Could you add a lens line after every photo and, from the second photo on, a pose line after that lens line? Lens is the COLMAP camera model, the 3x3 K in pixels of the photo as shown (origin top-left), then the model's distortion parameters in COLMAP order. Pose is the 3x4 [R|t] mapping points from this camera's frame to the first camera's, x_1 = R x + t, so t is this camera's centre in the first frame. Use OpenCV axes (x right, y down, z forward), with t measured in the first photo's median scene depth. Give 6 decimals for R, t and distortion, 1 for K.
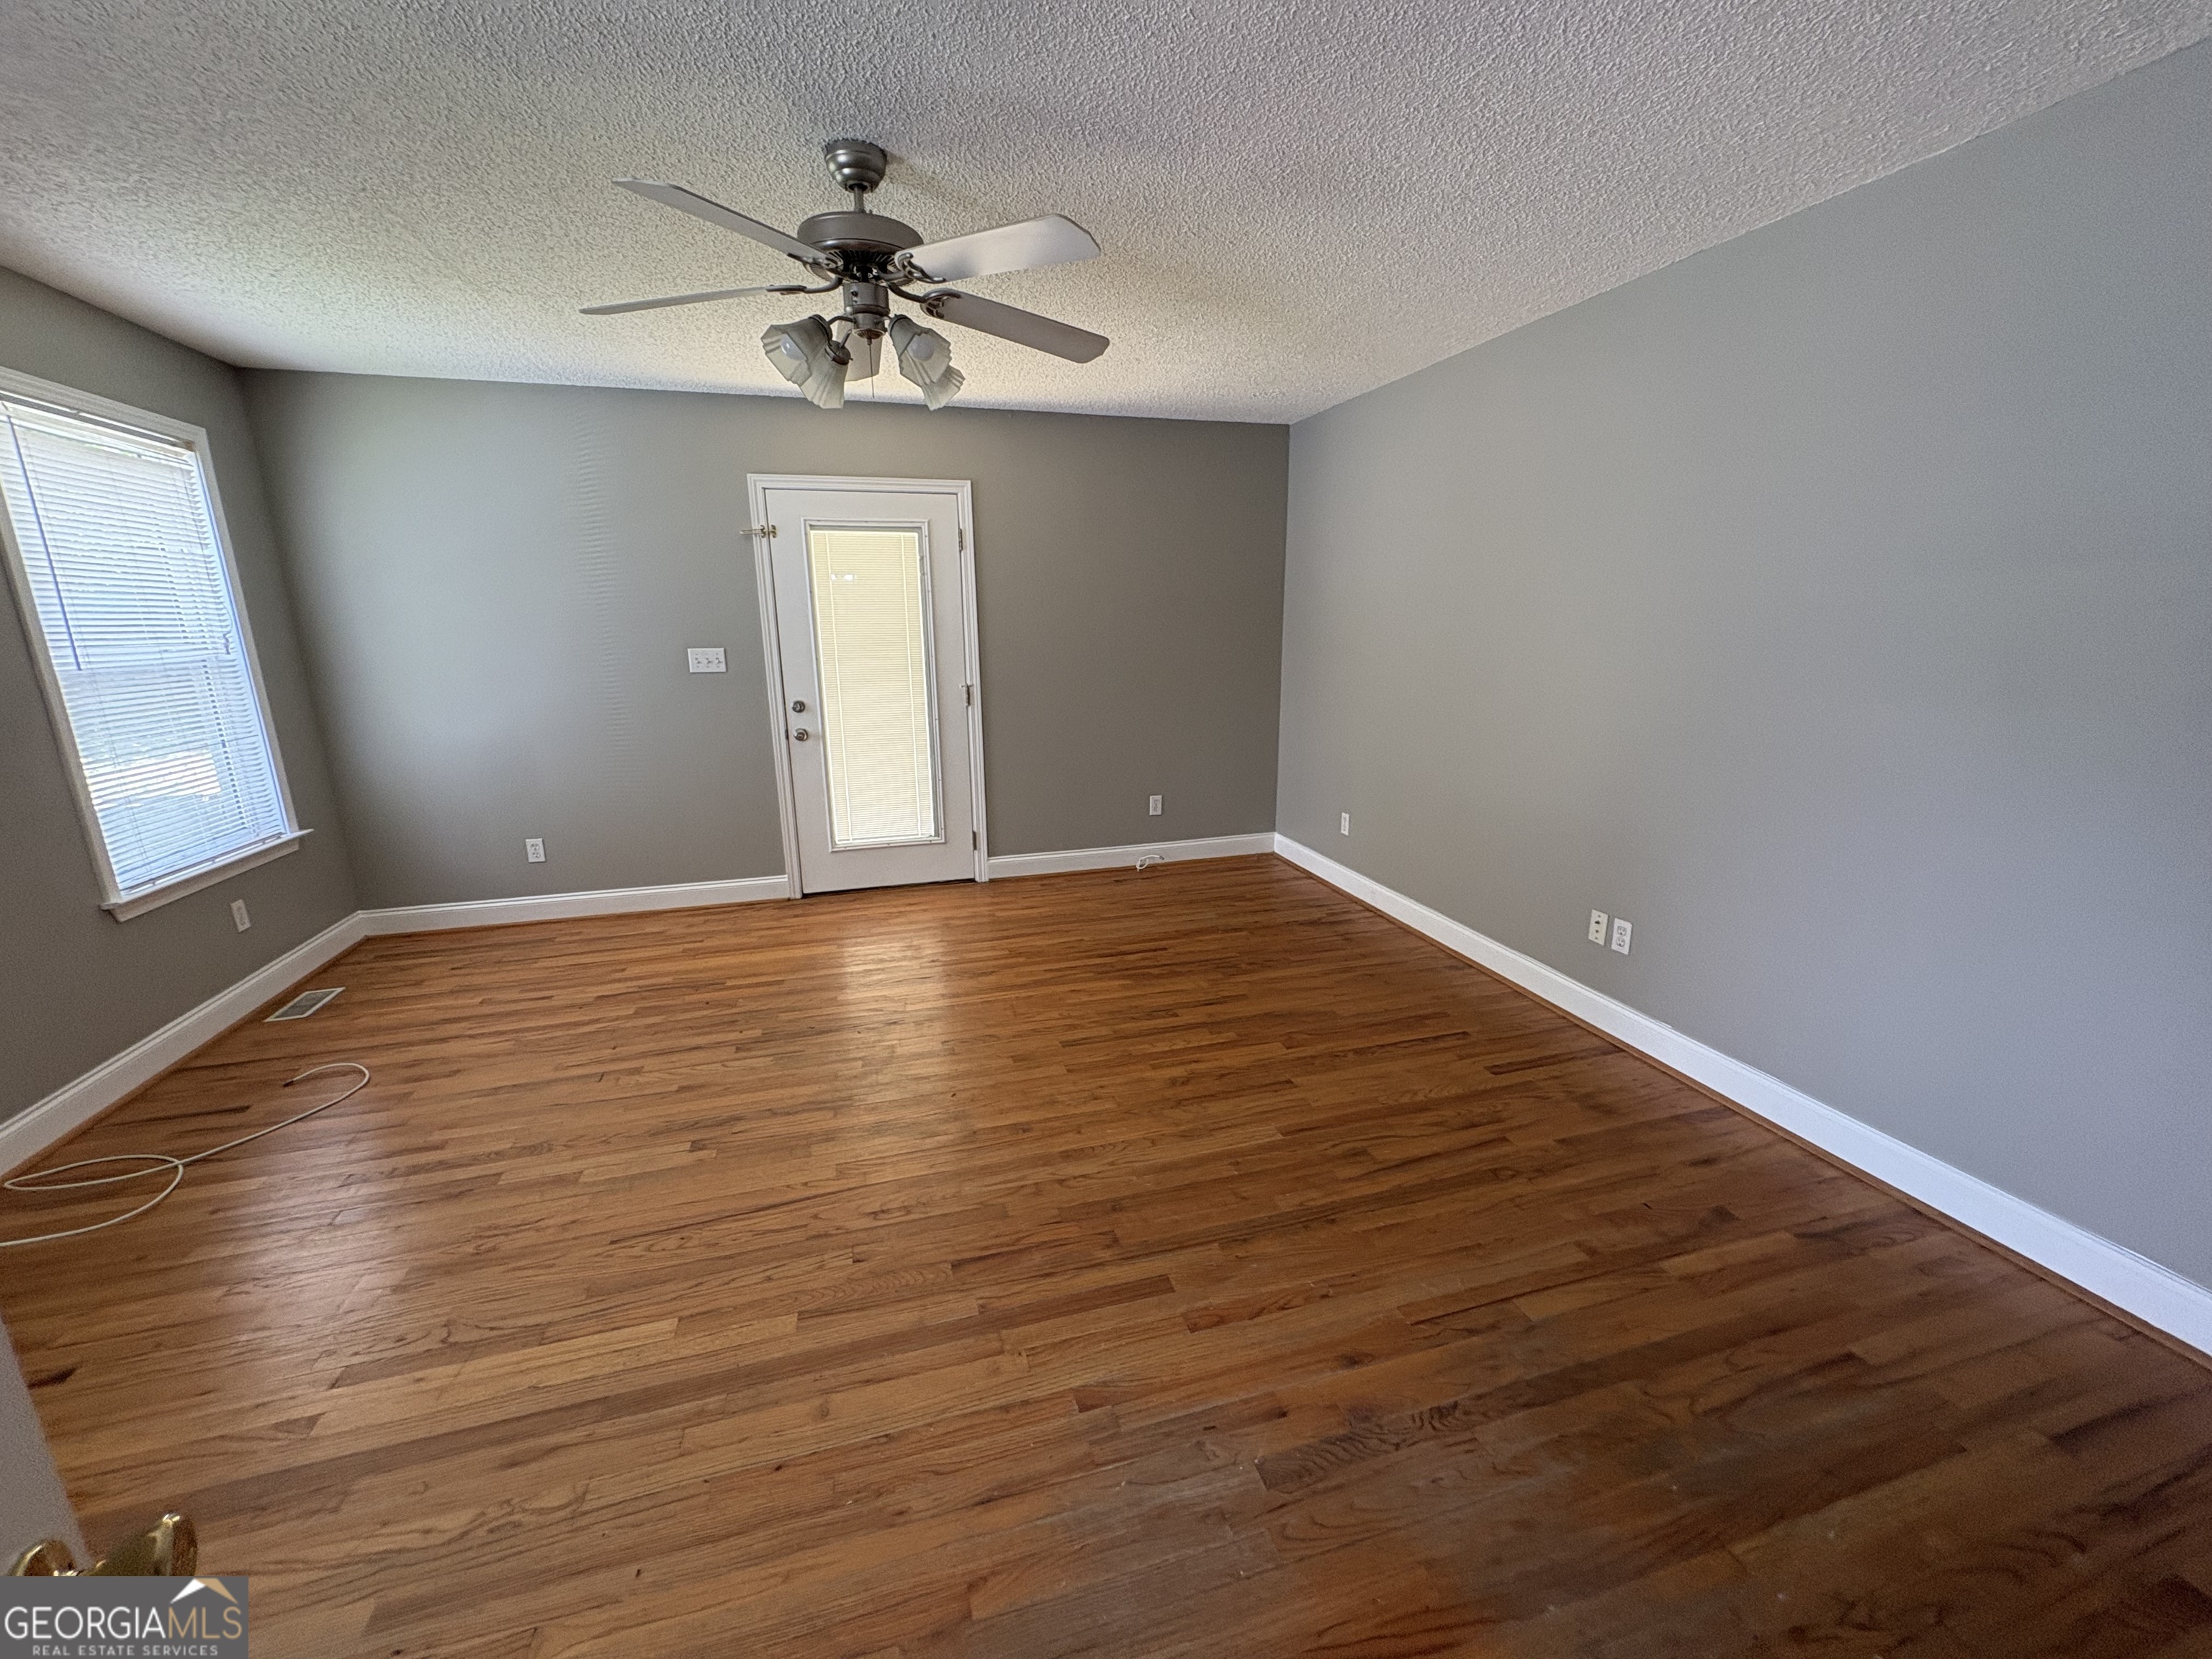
lens RADIAL K [[882.3, 0, 1111.5], [0, 882.3, 829.7], [0, 0, 1]] dist [0.000941, 0.000758]
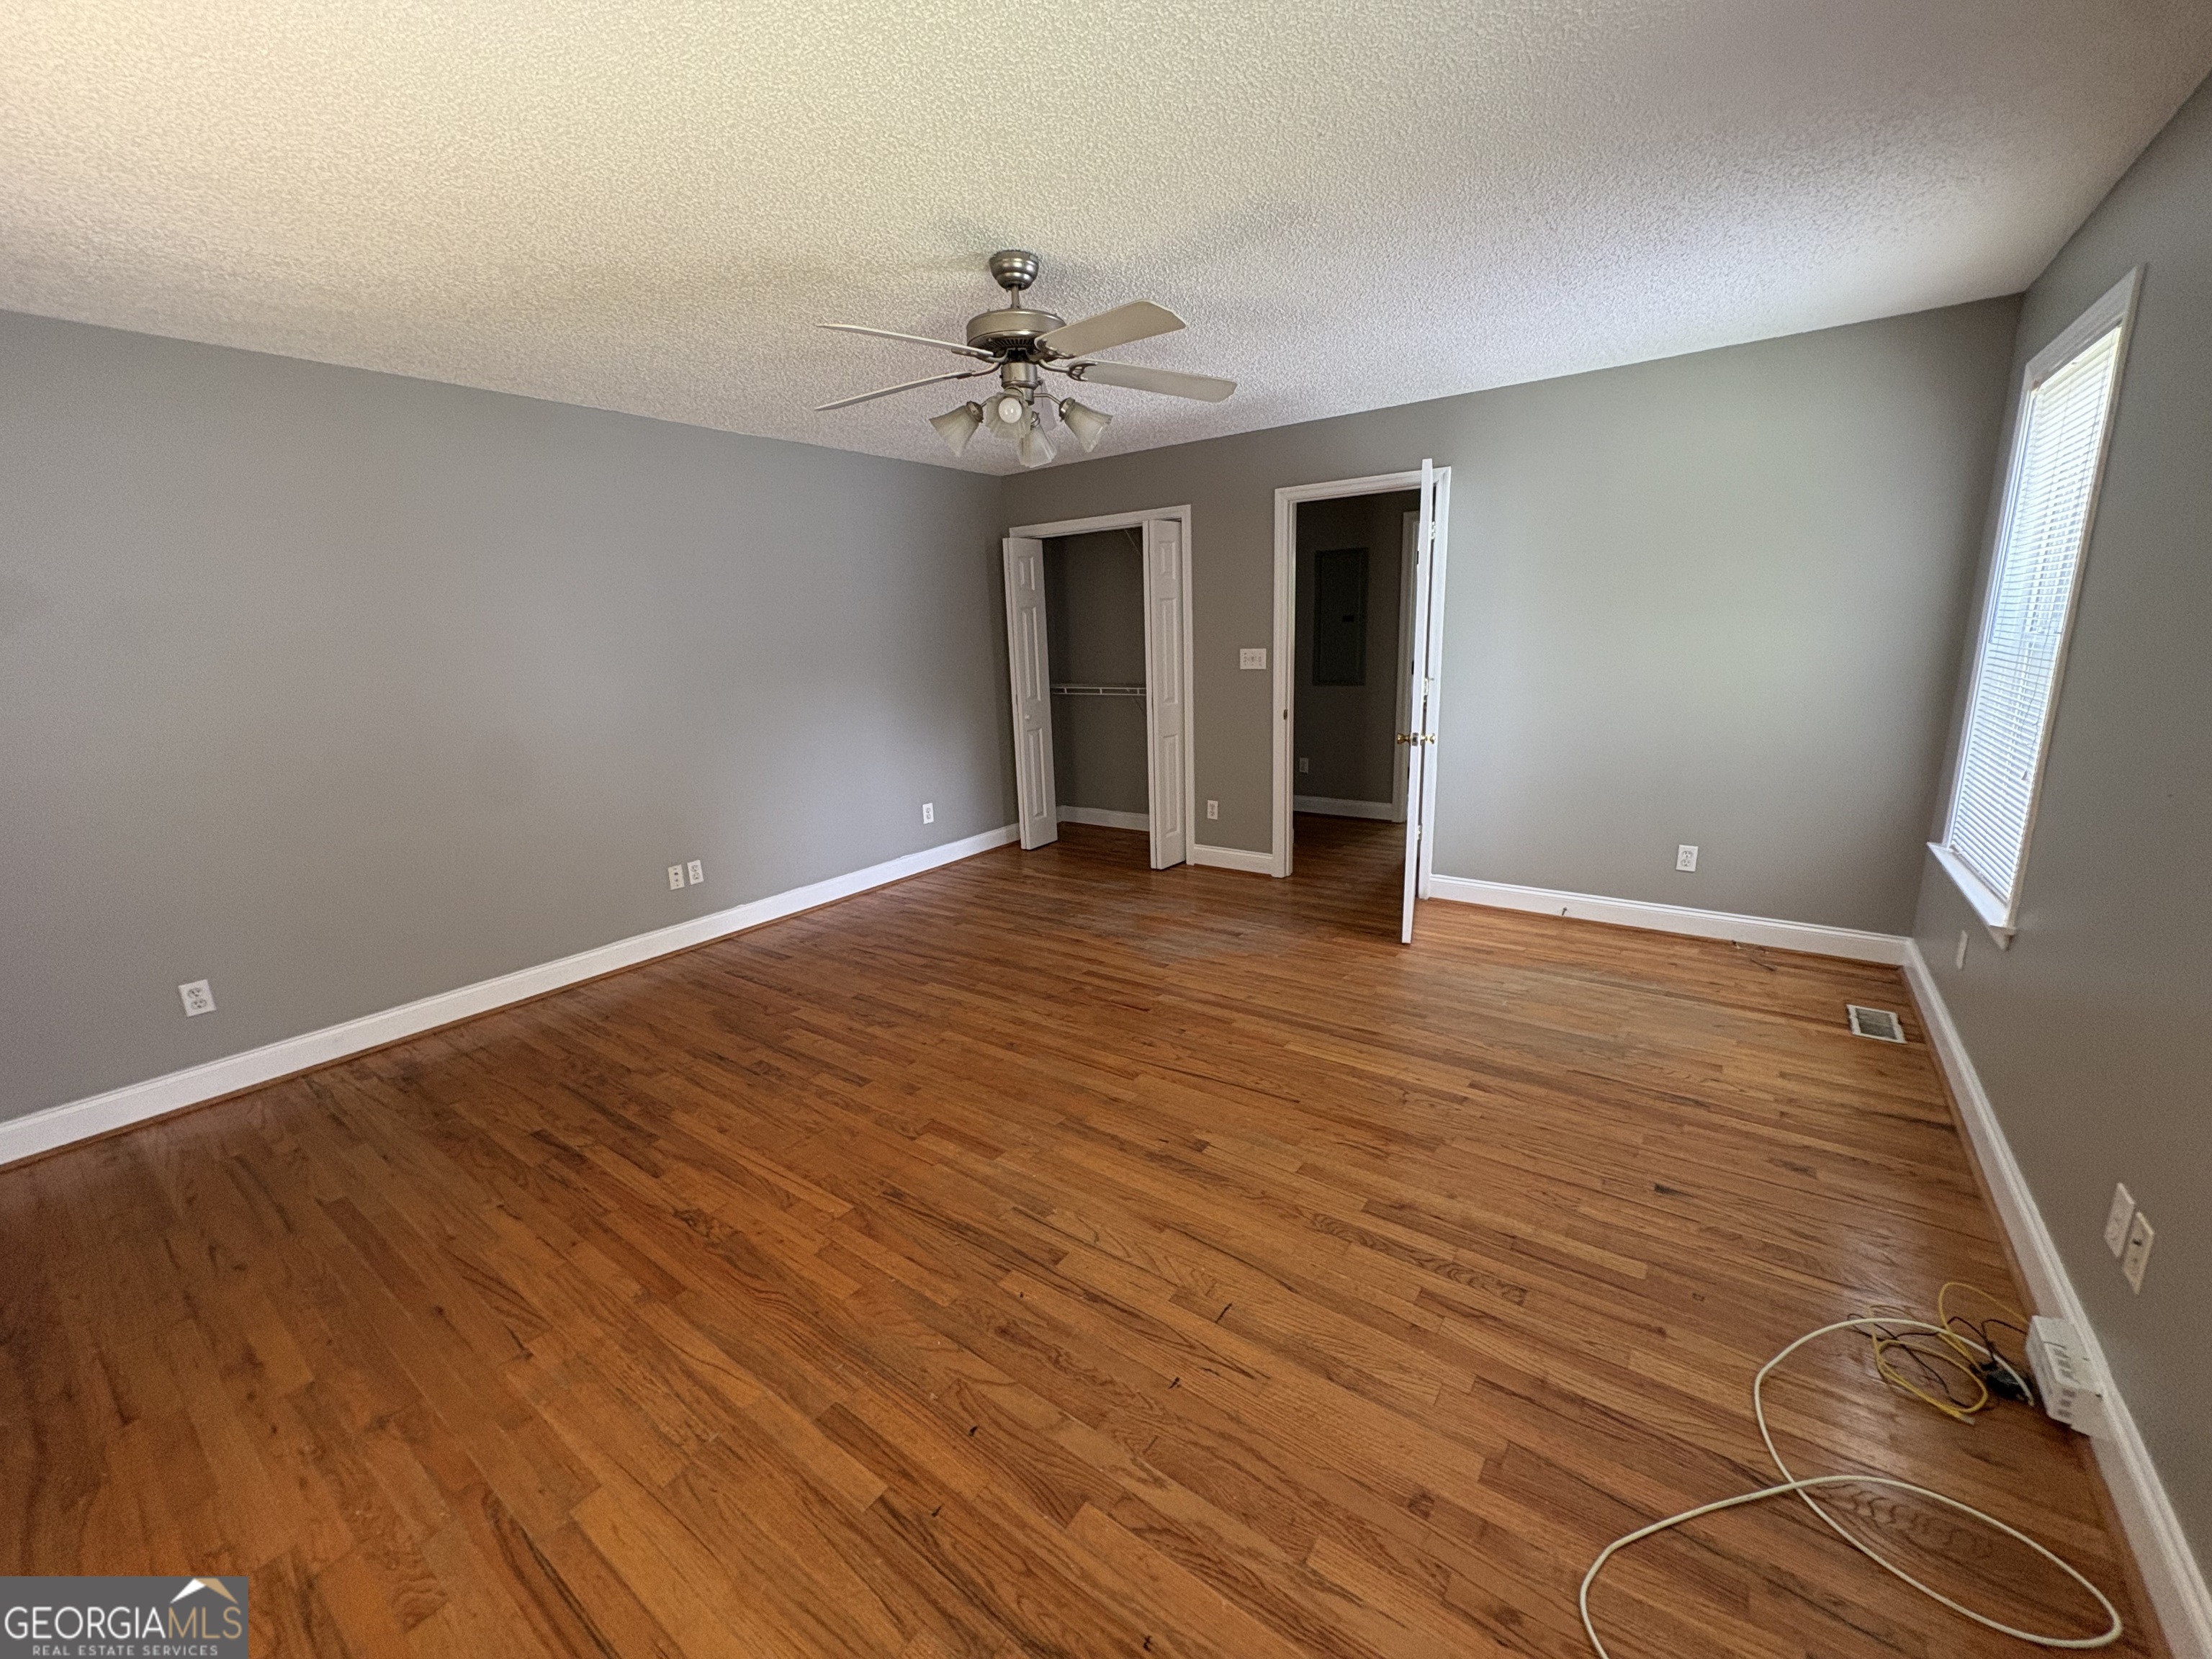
lens RADIAL K [[882.3, 0, 1109.8], [0, 882.3, 829.7], [0, 0, 1]] dist [0.000941, 0.000758]
pose [[-0.608444, -0.146075, 0.780037, -1.017487], [0.229421, 0.908568, 0.349098, -0.311692], [-0.759712, 0.391363, -0.519300, 1.301771]]
